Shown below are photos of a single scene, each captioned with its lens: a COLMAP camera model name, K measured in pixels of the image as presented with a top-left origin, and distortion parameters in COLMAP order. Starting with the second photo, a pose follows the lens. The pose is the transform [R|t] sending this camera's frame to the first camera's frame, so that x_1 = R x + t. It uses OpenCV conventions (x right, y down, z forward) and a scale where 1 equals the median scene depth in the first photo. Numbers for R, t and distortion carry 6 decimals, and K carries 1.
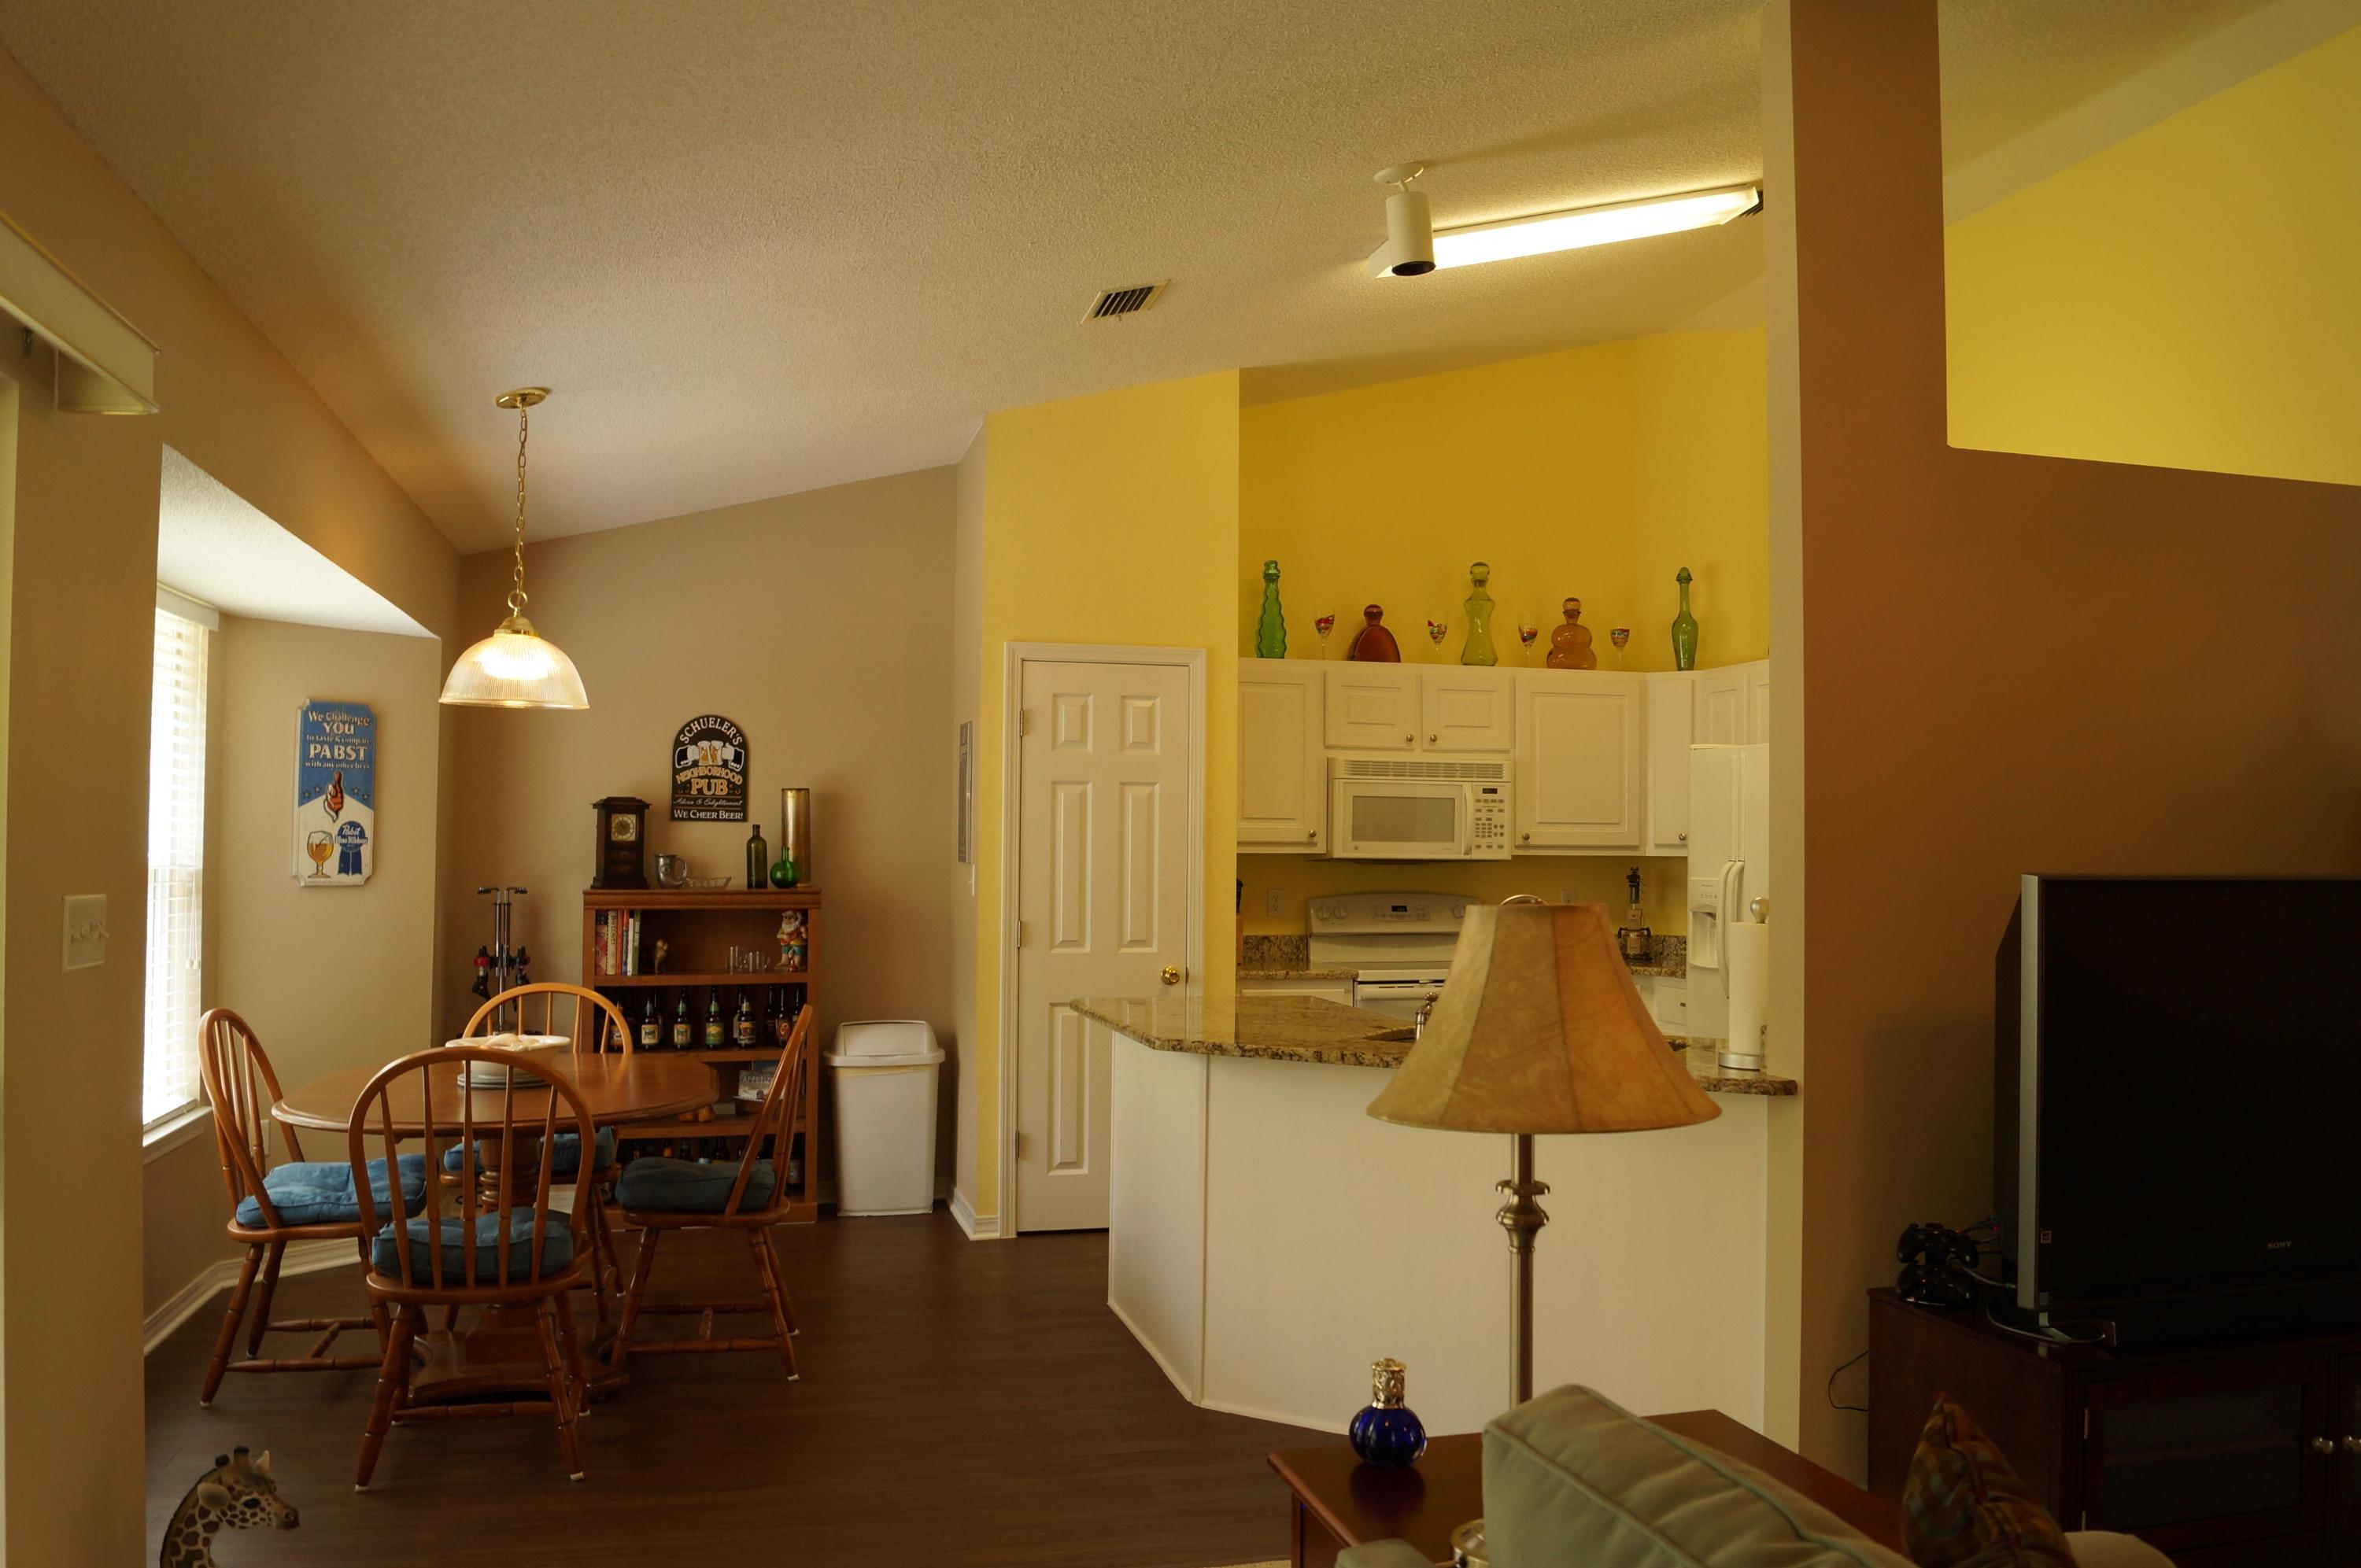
lens RADIAL K [[1832.5, 0, 1183.6], [0, 1832.5, 789.1], [0, 0, 1]] dist [-0.089859, 0.016614]
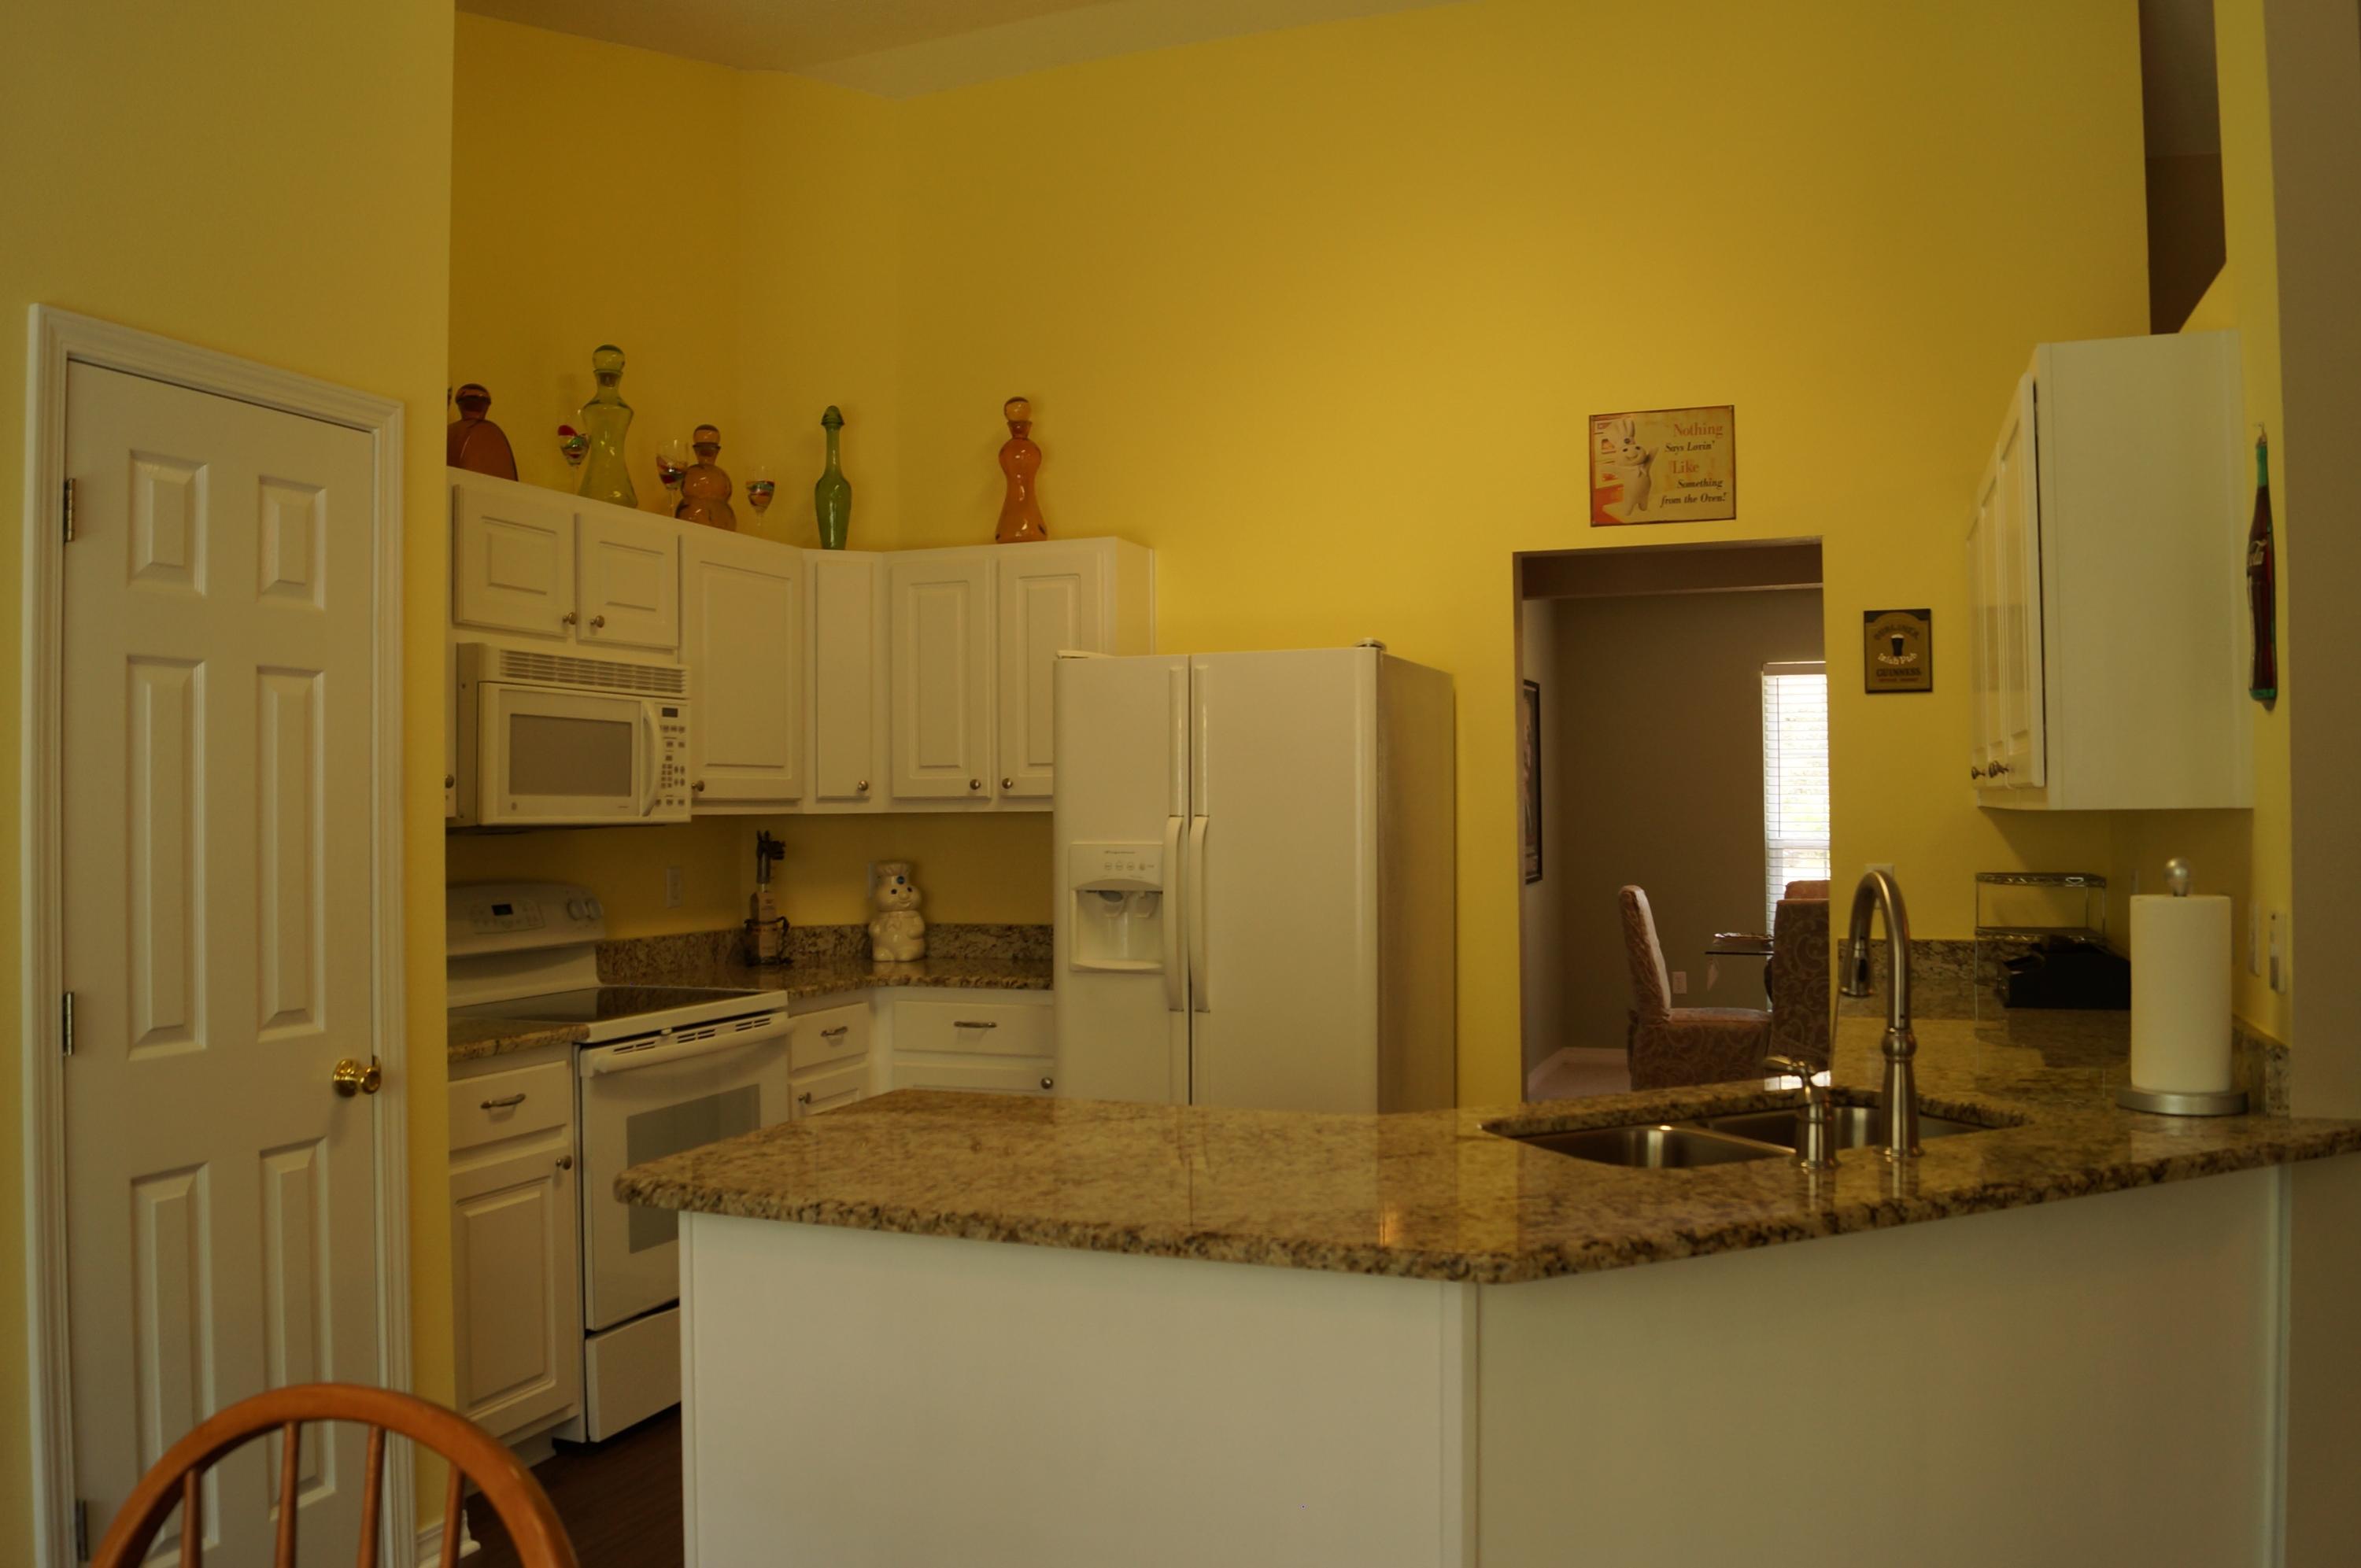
lens RADIAL K [[1832.5, 0, 1183.6], [0, 1832.5, 789.1], [0, 0, 1]] dist [-0.089859, 0.016614]
pose [[0.569412, -0.005500, 0.822034, -0.241646], [-0.013308, 0.999785, 0.015908, 0.014901], [-0.821945, -0.019998, 0.569216, 0.504798]]
